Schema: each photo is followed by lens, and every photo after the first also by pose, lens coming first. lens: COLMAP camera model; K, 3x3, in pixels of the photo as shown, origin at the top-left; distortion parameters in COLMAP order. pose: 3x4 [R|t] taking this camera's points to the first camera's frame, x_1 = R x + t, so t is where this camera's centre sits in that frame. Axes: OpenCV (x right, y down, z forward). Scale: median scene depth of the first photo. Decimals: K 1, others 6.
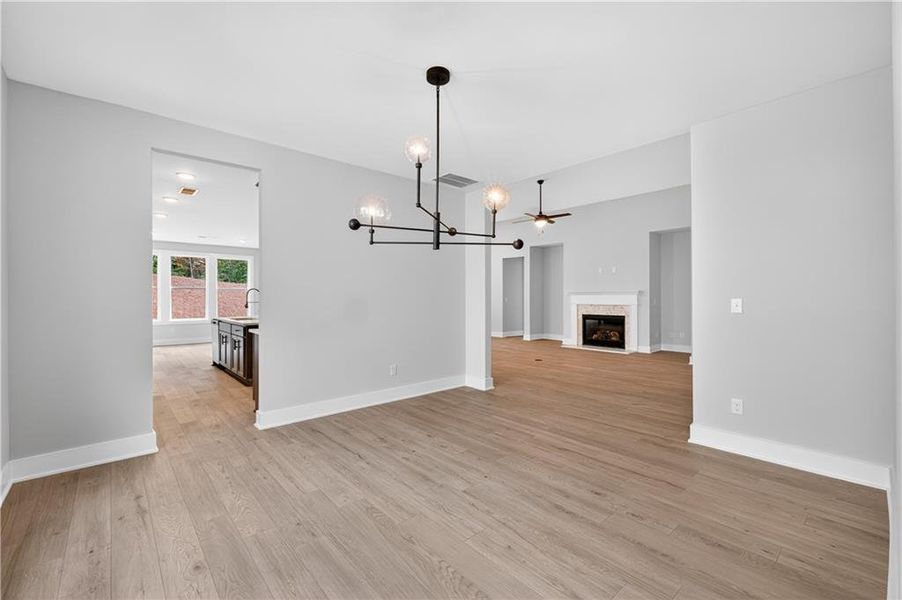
lens RADIAL K [[379.9, 0, 446.0], [0, 379.9, 297.5], [0, 0, 1]] dist [0.001472, -0.000258]
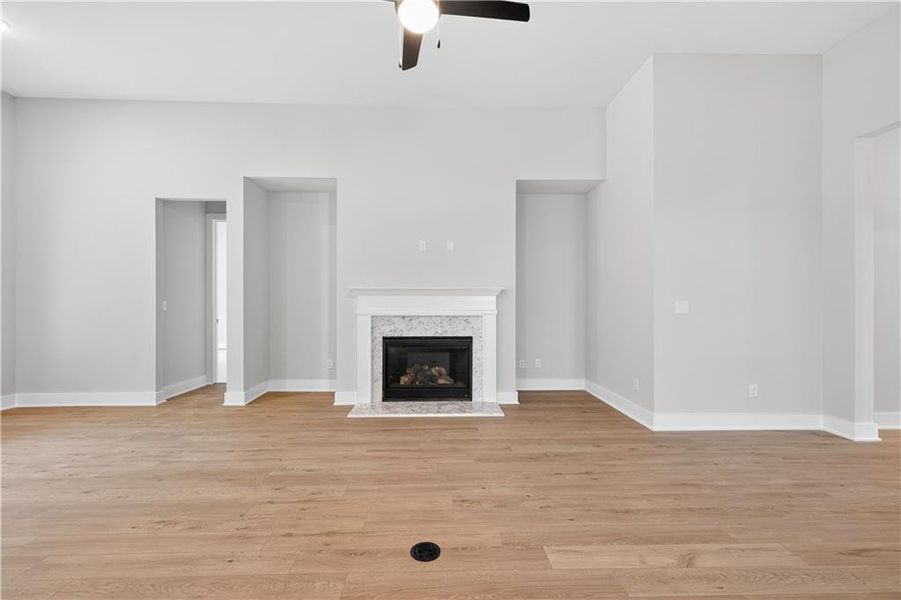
lens RADIAL K [[380.7, 0, 444.0], [0, 380.7, 302.8], [0, 0, 1]] dist [0.010875, -0.000537]
pose [[0.632505, -0.001979, 0.774554, 0.042129], [-0.000848, 0.999994, 0.003248, 0.000871], [-0.774556, -0.002712, 0.632500, 0.660454]]
